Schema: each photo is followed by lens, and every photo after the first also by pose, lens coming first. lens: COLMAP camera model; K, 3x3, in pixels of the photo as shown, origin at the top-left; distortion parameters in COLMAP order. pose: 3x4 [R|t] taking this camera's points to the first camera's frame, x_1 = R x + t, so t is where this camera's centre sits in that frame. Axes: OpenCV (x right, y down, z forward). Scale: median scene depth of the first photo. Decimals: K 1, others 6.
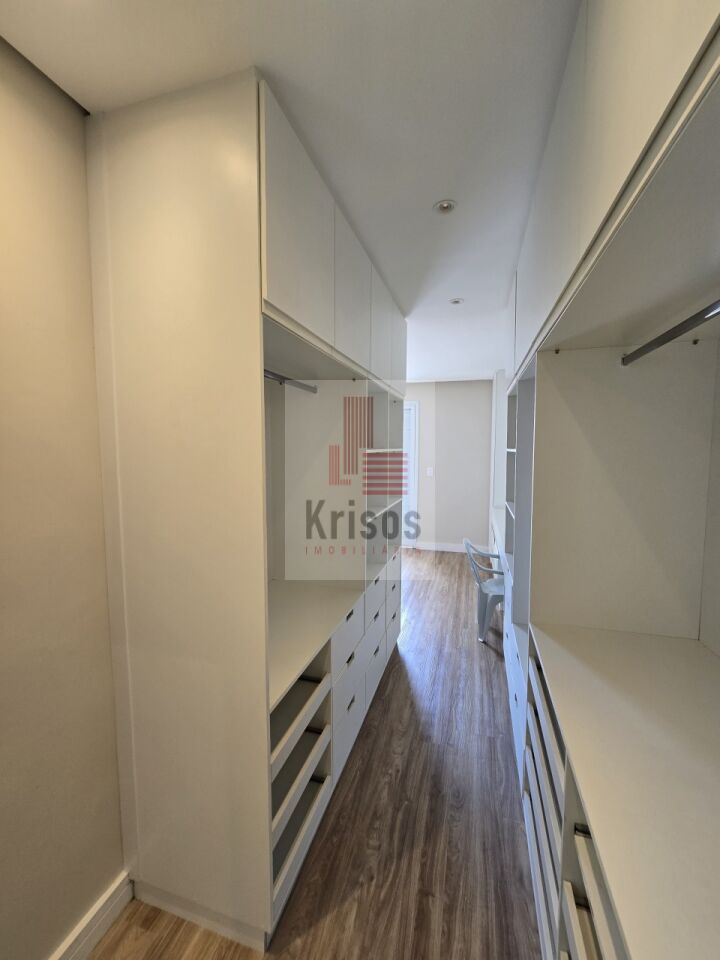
lens RADIAL K [[395.0, 0, 360.0], [0, 395.0, 480.0], [0, 0, 1]] dist [-0.002429, -0.000091]
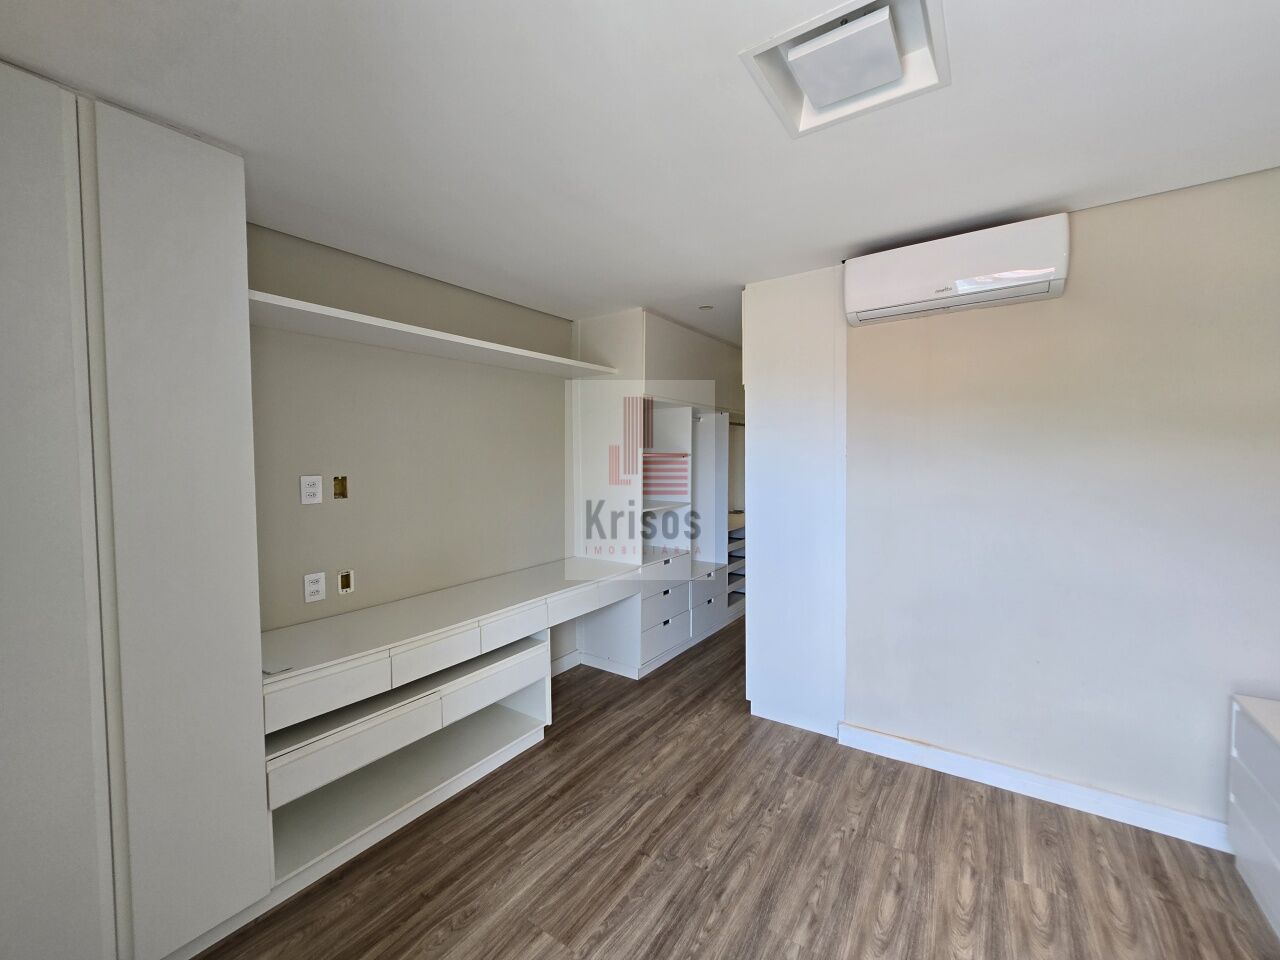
lens RADIAL K [[526.6, 0, 640.0], [0, 526.6, 480.0], [0, 0, 1]] dist [-0.002429, -0.000091]
pose [[-0.949923, 0.000886, 0.312483, -0.015690], [0.039171, 0.992446, 0.116263, -0.134470], [-0.310019, 0.122681, -0.942782, 1.756266]]
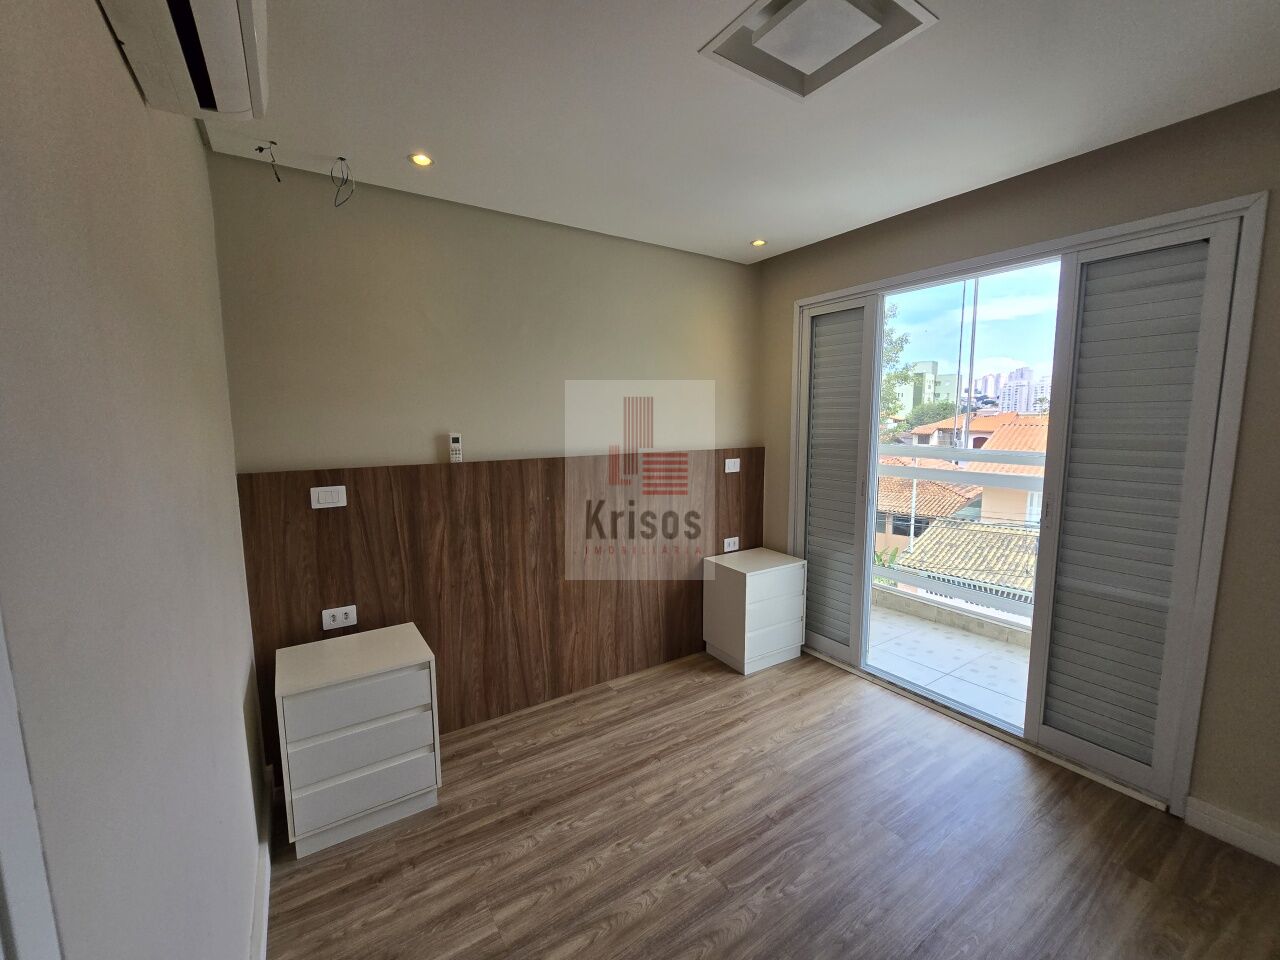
lens RADIAL K [[526.6, 0, 640.0], [0, 526.6, 480.0], [0, 0, 1]] dist [-0.002429, -0.000091]
pose [[0.758450, 0.073043, -0.647625, 0.139442], [-0.043589, 0.997160, 0.061418, -0.072511], [0.650272, -0.018354, 0.759480, 0.925461]]
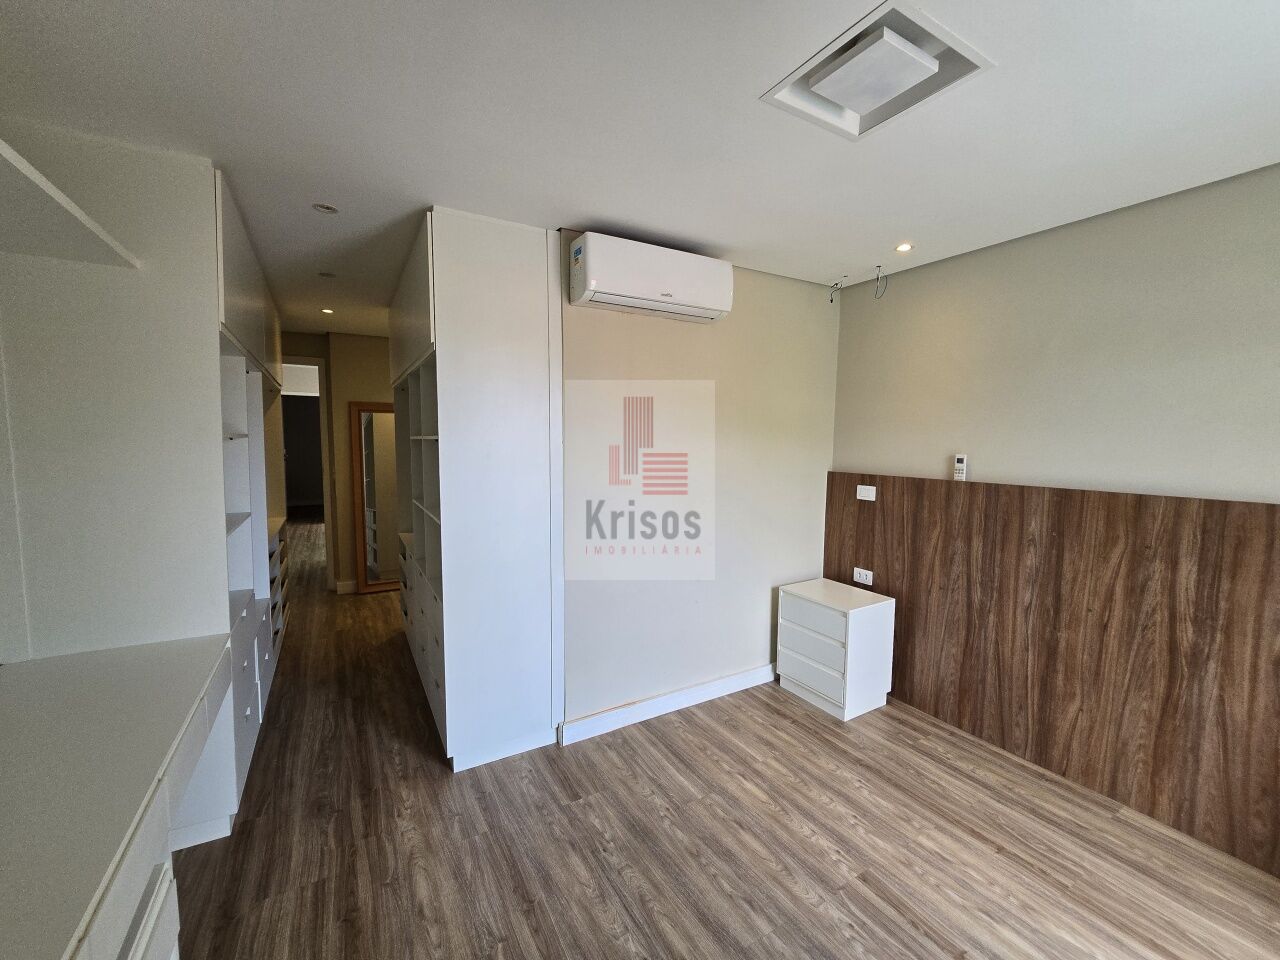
lens RADIAL K [[526.6, 0, 640.0], [0, 526.6, 480.0], [0, 0, 1]] dist [-0.002429, -0.000091]
pose [[-0.689137, 0.054910, -0.722548, 0.395715], [-0.061932, 0.989013, 0.134228, -0.119735], [0.721980, 0.137251, -0.678165, 1.500098]]
